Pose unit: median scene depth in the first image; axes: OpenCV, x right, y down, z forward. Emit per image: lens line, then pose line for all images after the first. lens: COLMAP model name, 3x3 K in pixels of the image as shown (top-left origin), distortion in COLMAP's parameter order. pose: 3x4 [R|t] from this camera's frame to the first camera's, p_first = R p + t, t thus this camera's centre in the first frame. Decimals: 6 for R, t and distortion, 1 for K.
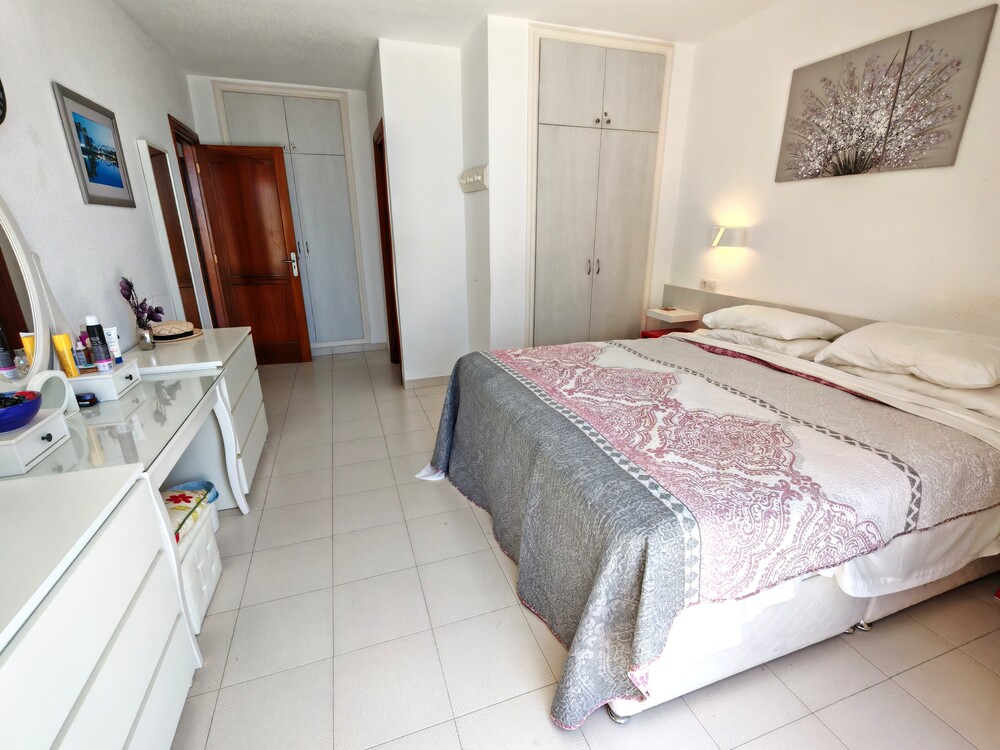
lens RADIAL K [[457.8, 0, 501.5], [0, 457.8, 376.9], [0, 0, 1]] dist [0.001531, 0.000284]
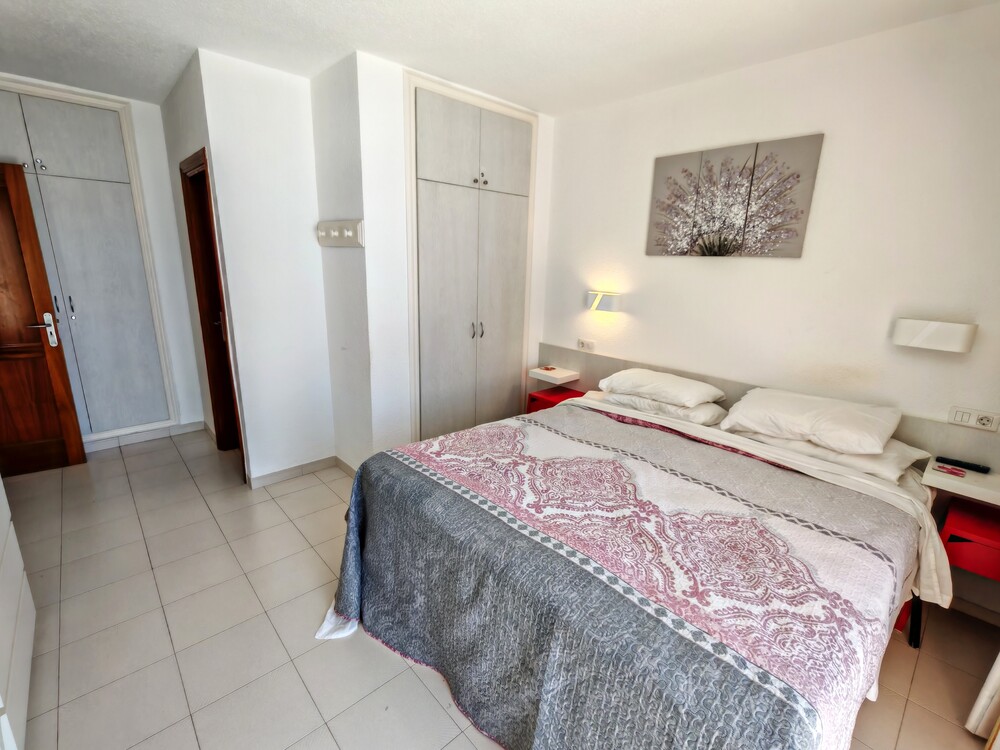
lens RADIAL K [[457.8, 0, 501.5], [0, 457.8, 376.9], [0, 0, 1]] dist [0.001531, 0.000284]
pose [[0.918619, -0.069138, 0.389049, -0.187551], [0.094107, 0.994523, -0.045469, -0.148244], [-0.383774, 0.078381, 0.920094, 0.194050]]
